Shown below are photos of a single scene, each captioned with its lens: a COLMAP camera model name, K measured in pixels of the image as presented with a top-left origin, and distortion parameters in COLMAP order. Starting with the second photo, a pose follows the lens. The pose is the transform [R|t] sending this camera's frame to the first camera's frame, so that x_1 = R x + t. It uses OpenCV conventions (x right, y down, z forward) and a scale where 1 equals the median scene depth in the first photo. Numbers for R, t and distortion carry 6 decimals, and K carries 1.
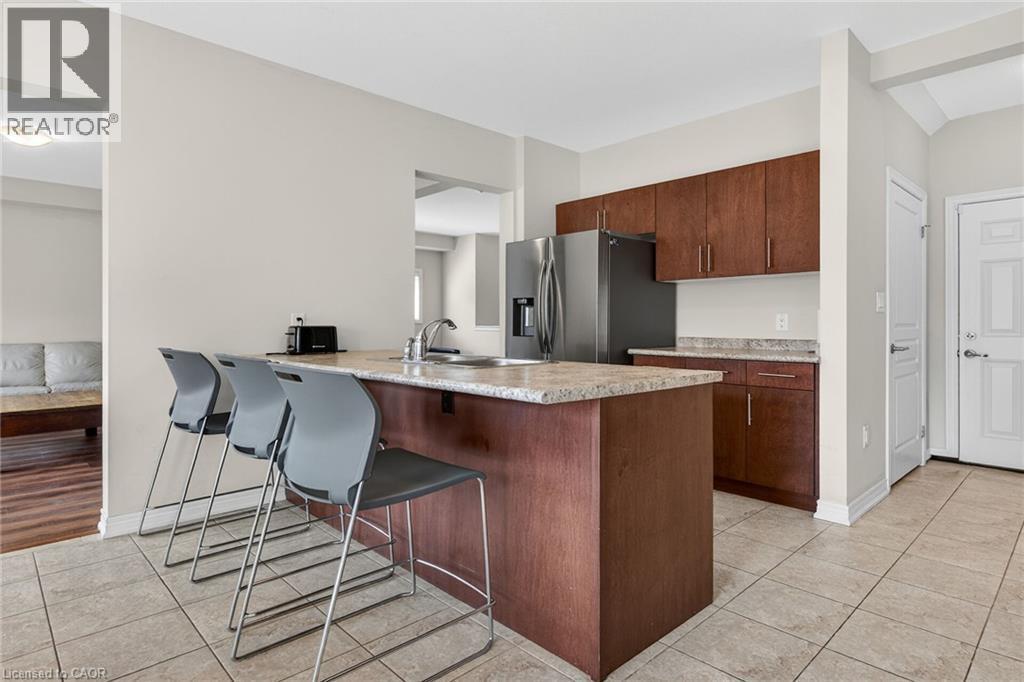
lens RADIAL K [[412.0, 0, 507.7], [0, 412.0, 338.6], [0, 0, 1]] dist [0.001539, 0.000916]
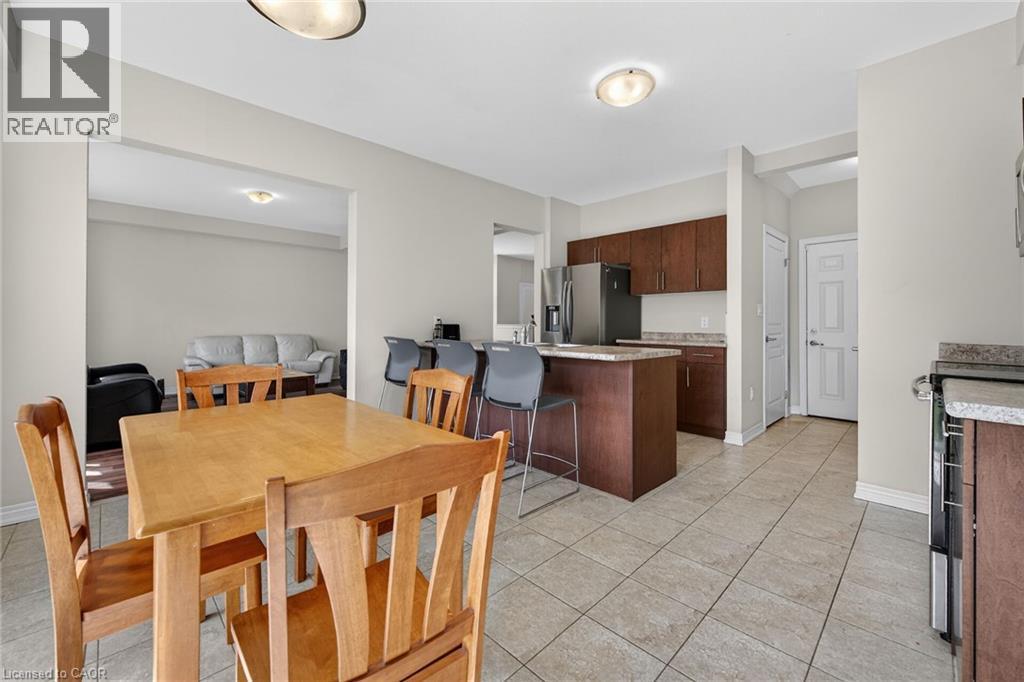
lens RADIAL K [[412.0, 0, 515.2], [0, 412.0, 338.5], [0, 0, 1]] dist [0.001539, 0.000916]
pose [[0.983080, -0.004259, 0.183129, -0.359828], [0.003530, 0.999985, 0.004305, 0.013914], [-0.183145, -0.003585, 0.983079, -0.442999]]
